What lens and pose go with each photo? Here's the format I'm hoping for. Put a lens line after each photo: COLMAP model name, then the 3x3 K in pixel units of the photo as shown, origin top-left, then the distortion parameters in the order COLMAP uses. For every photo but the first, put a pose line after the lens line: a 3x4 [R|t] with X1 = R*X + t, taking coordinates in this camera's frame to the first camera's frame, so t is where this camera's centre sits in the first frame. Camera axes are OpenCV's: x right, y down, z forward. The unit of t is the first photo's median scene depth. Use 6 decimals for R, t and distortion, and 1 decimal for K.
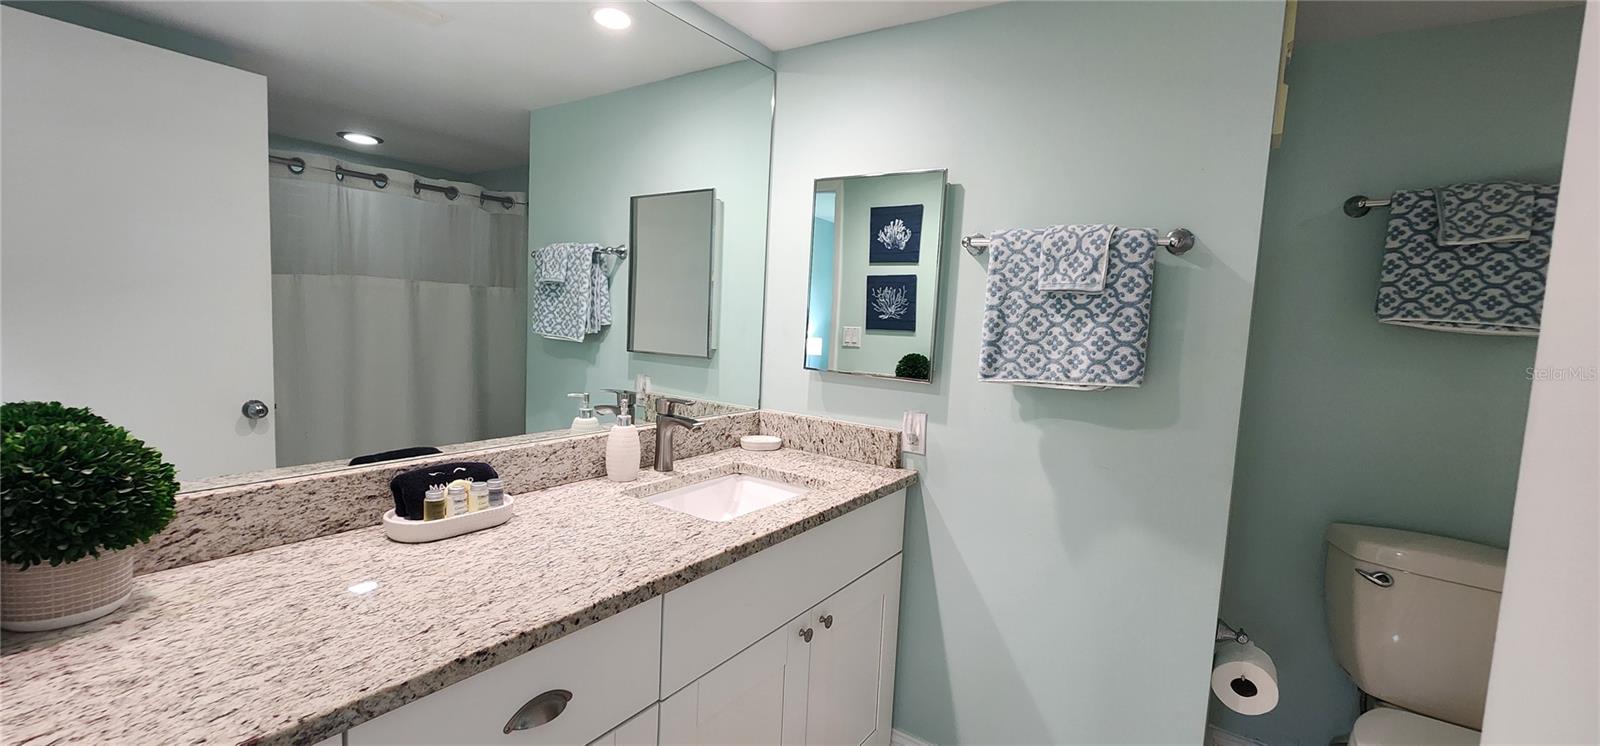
lens RADIAL K [[655.1, 0, 789.6], [0, 655.1, 365.2], [0, 0, 1]] dist [-0.001925, 0.001774]
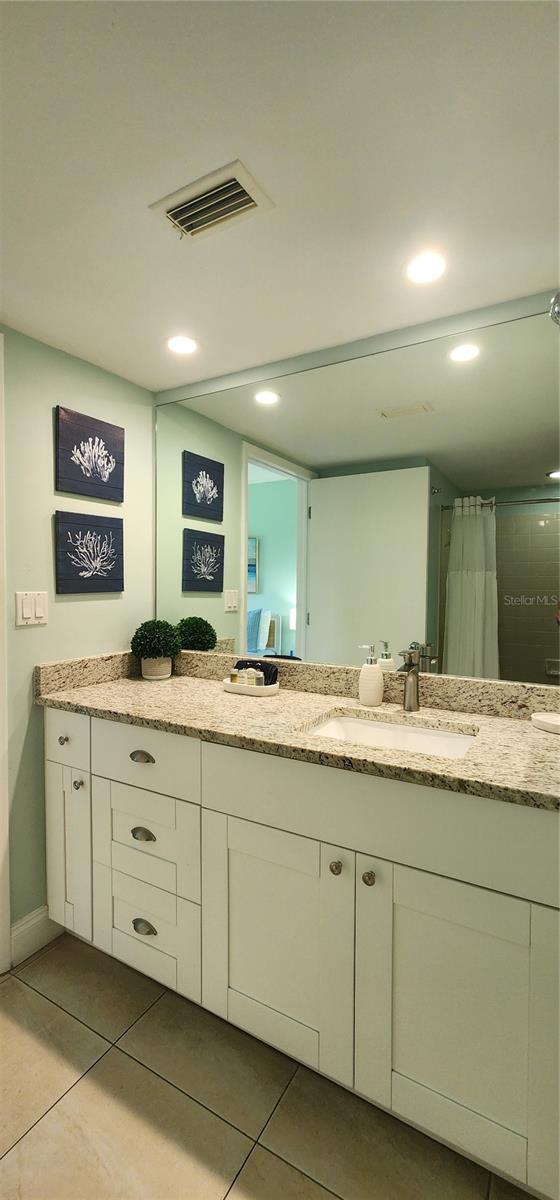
lens RADIAL K [[491.3, 0, 280.1], [0, 491.3, 599.2], [0, 0, 1]] dist [-0.001925, 0.001774]
pose [[0.080989, -0.020534, -0.996503, 0.773029], [-0.079297, 0.996486, -0.026979, 0.000930], [0.993556, 0.081205, 0.079076, 0.754497]]
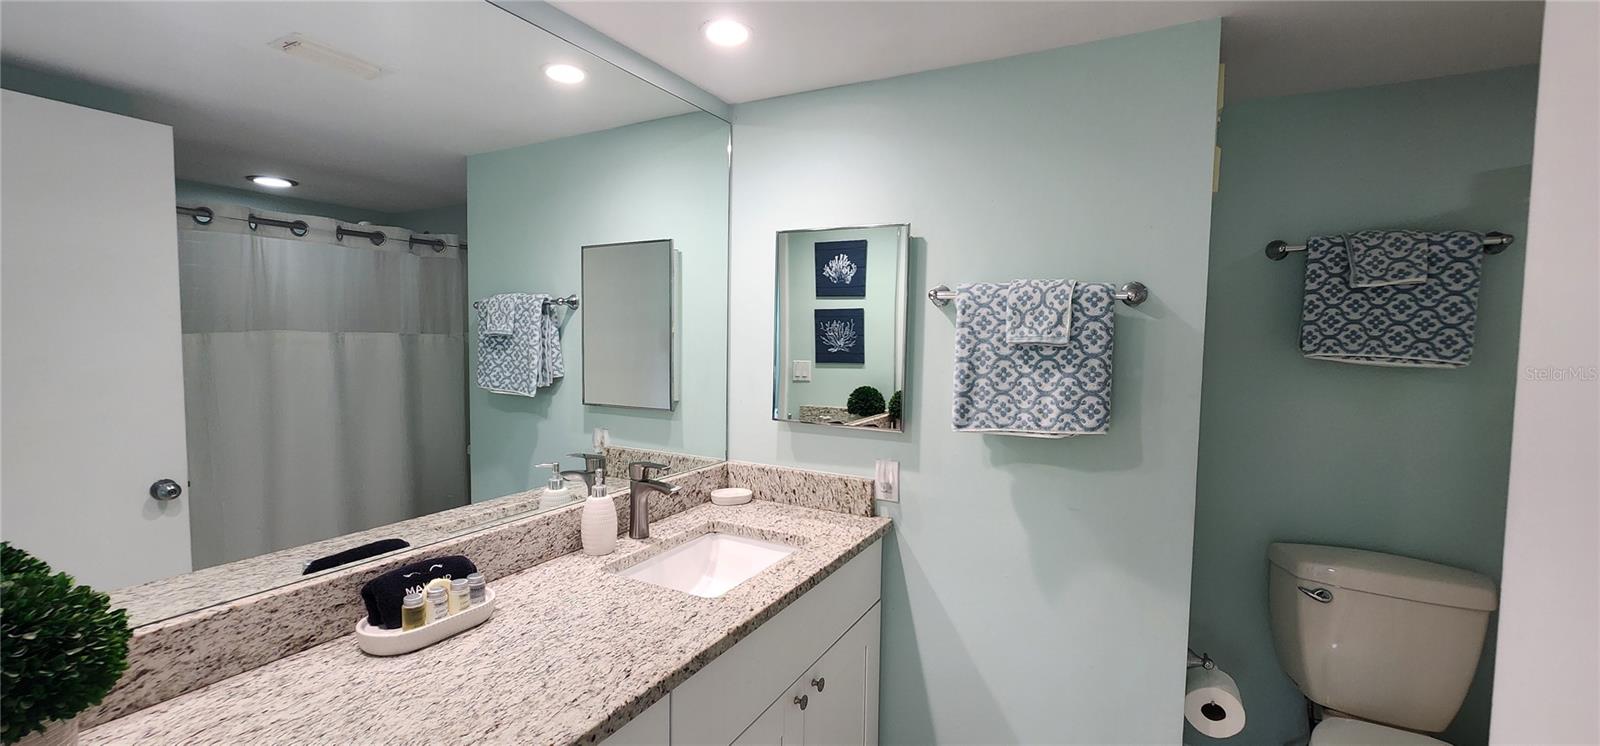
lens RADIAL K [[655.1, 0, 788.8], [0, 655.1, 365.6], [0, 0, 1]] dist [-0.001925, 0.001774]
pose [[0.993619, -0.040582, 0.105239, -0.071904], [0.043302, 0.998781, -0.023695, -0.067863], [-0.104149, 0.028101, 0.994165, 0.006615]]
